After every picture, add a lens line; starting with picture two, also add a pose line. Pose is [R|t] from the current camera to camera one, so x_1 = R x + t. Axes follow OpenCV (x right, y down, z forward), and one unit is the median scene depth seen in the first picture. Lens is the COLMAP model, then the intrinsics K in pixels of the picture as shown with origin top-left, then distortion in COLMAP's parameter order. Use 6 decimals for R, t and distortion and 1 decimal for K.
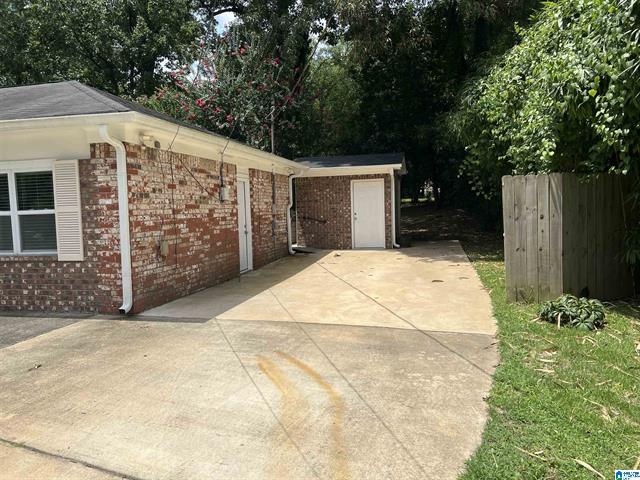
lens RADIAL K [[476.8, 0, 319.2], [0, 476.8, 240.0], [0, 0, 1]] dist [0.043297, -0.035411]
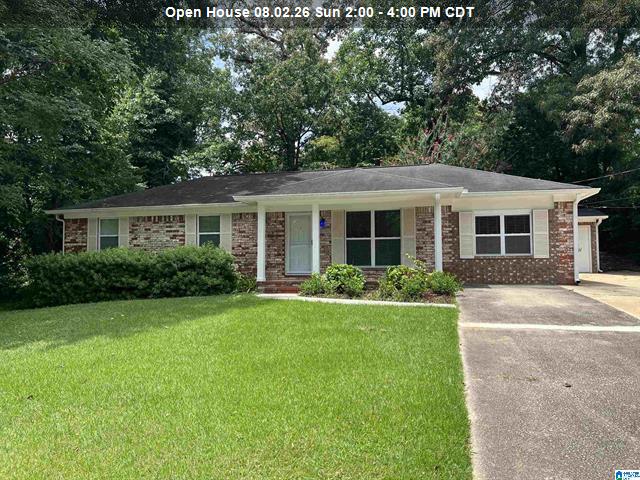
lens RADIAL K [[476.8, 0, 320.5], [0, 476.8, 239.3], [0, 0, 1]] dist [0.043297, -0.035411]
pose [[0.999412, 0.021672, -0.026558, -1.393566], [-0.024463, 0.993661, -0.109727, 0.209178], [0.024011, 0.110312, 0.993607, -1.051809]]
